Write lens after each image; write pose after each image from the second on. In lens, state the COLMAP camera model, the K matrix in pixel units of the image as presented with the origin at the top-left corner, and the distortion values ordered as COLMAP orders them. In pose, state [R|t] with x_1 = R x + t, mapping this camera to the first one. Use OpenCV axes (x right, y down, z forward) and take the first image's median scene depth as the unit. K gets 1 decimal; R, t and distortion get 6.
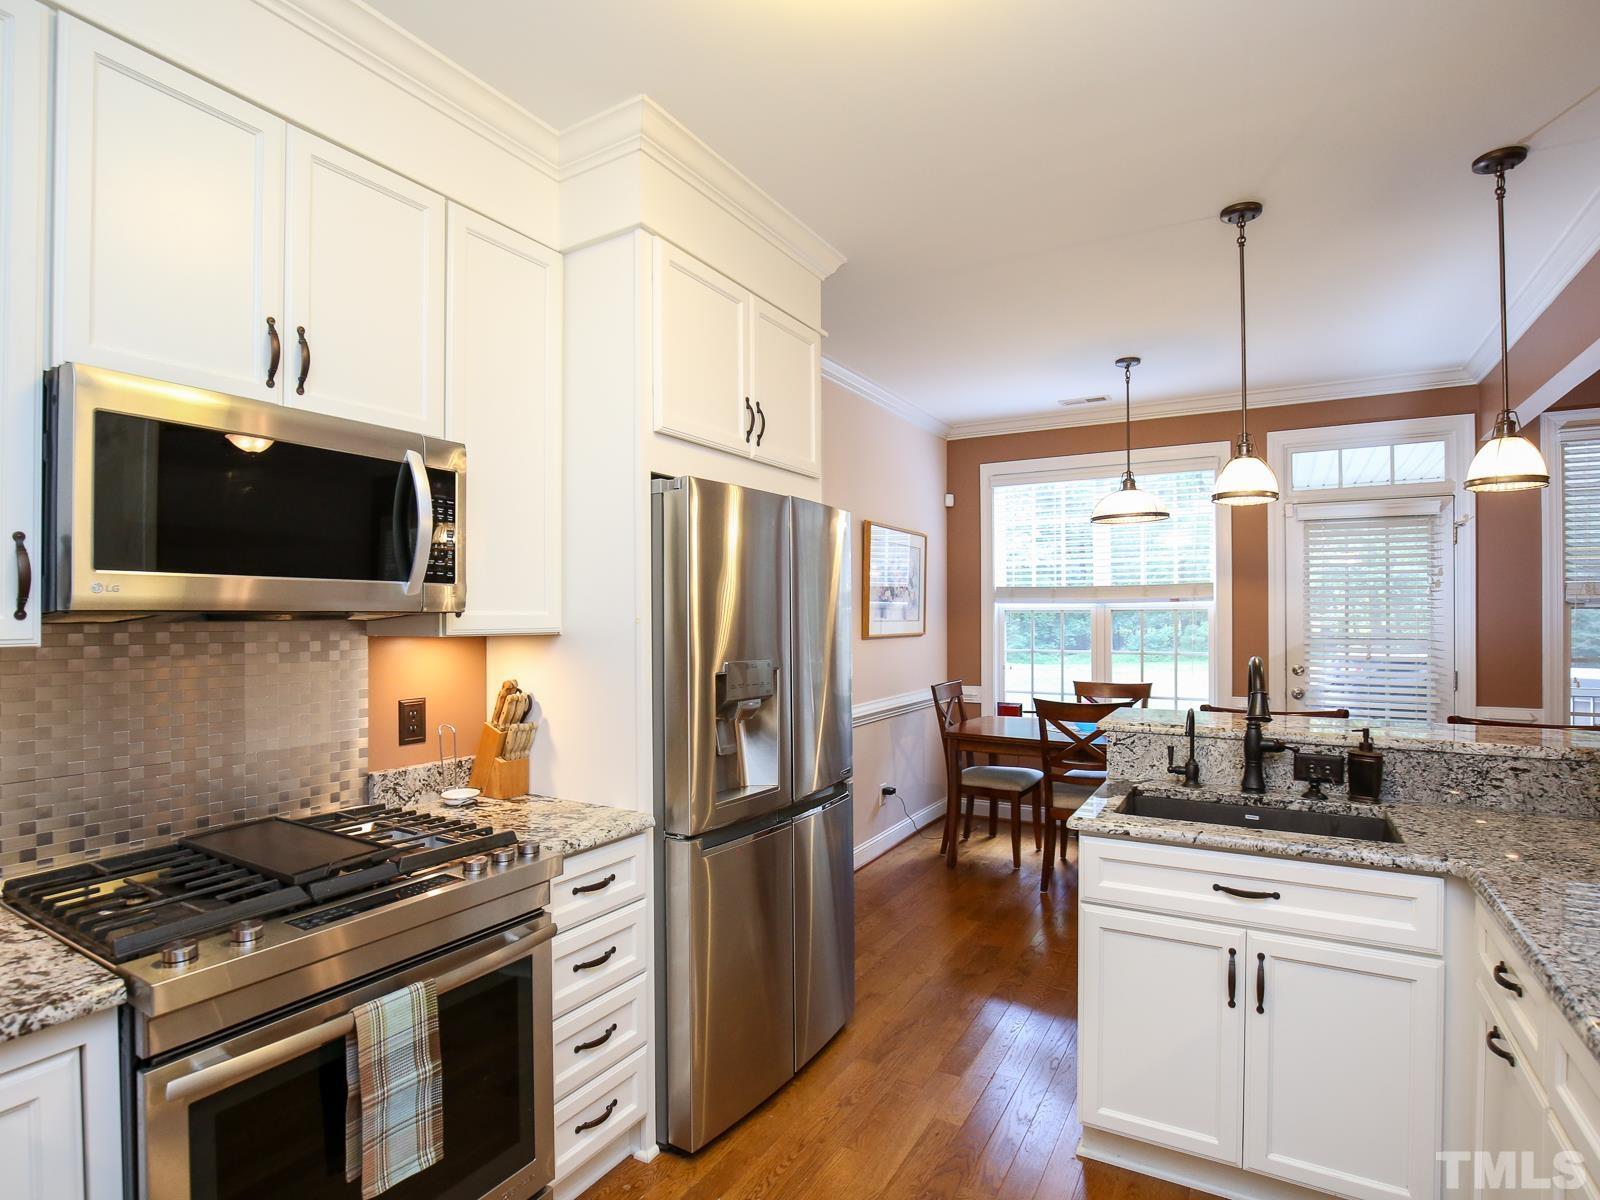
lens RADIAL K [[845.6, 0, 789.9], [0, 845.6, 635.8], [0, 0, 1]] dist [-0.017850, -0.002594]
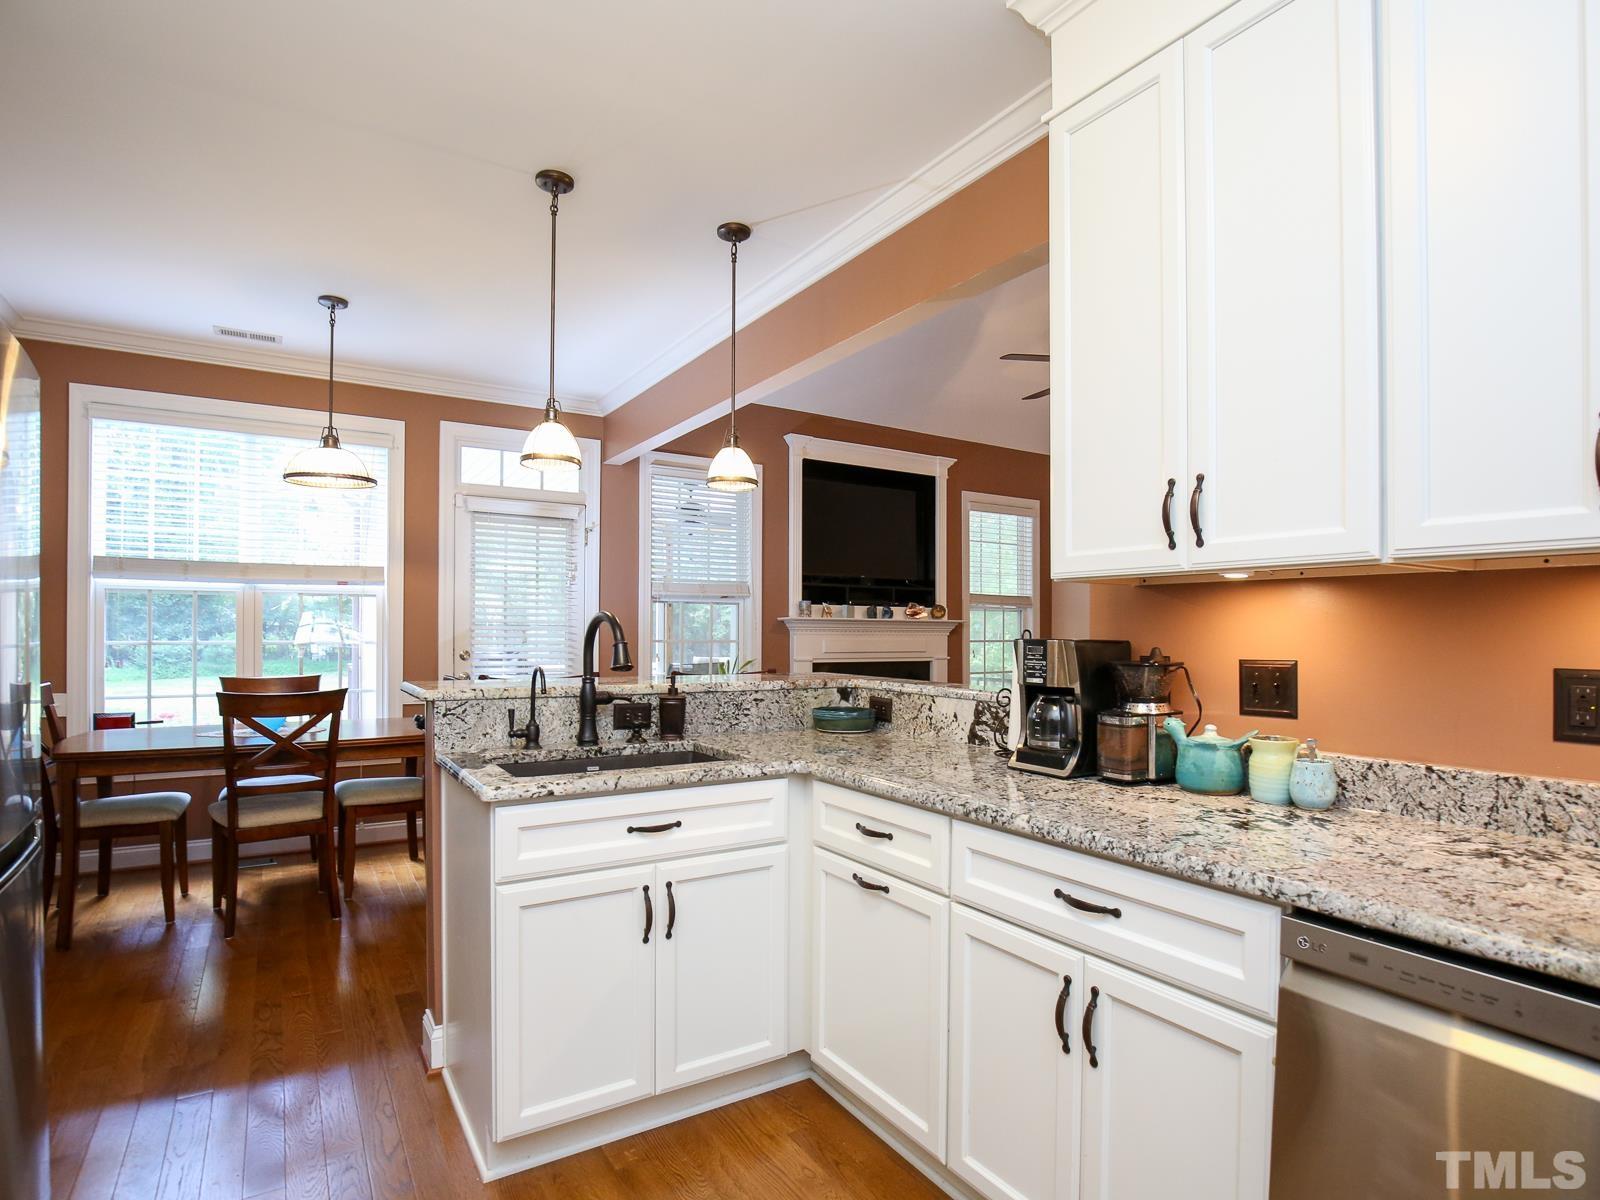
lens RADIAL K [[845.6, 0, 789.9], [0, 845.6, 635.8], [0, 0, 1]] dist [-0.017850, -0.002594]
pose [[0.473527, 0.001501, 0.880778, -0.224879], [0.015932, 0.999820, -0.010270, 0.061372], [-0.880635, 0.018896, 0.473418, 0.266708]]
